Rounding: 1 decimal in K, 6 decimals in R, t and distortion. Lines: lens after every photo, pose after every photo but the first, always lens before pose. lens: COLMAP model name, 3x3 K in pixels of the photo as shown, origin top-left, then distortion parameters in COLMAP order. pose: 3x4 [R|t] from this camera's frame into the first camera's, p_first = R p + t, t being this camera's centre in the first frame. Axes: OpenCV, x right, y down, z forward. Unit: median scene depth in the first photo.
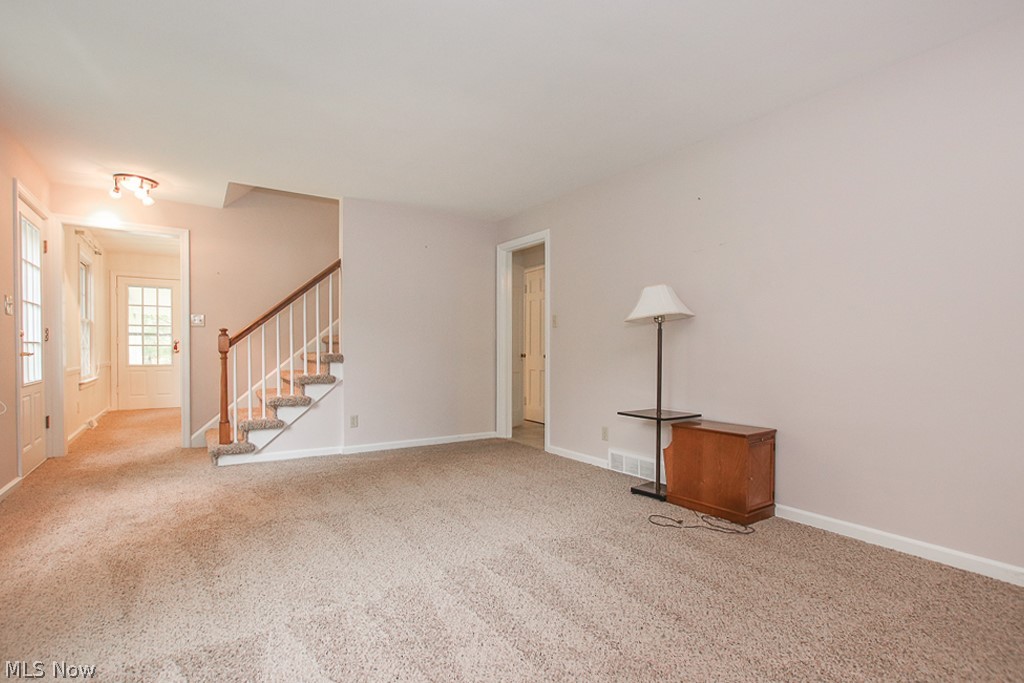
lens RADIAL K [[485.3, 0, 507.1], [0, 485.3, 351.8], [0, 0, 1]] dist [-0.014513, 0.000413]
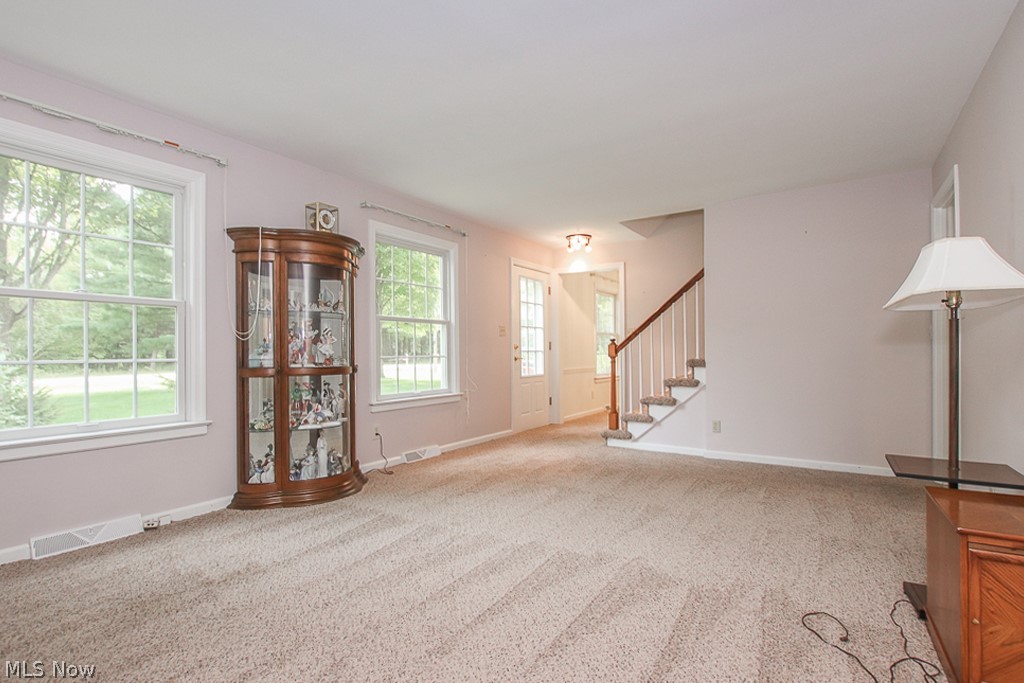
lens RADIAL K [[485.3, 0, 508.3], [0, 485.3, 347.8], [0, 0, 1]] dist [-0.014513, 0.000413]
pose [[0.403288, -0.016769, -0.914919, 0.470785], [0.004027, 0.999855, -0.016551, -0.003672], [0.915064, 0.002991, 0.403297, 0.232311]]
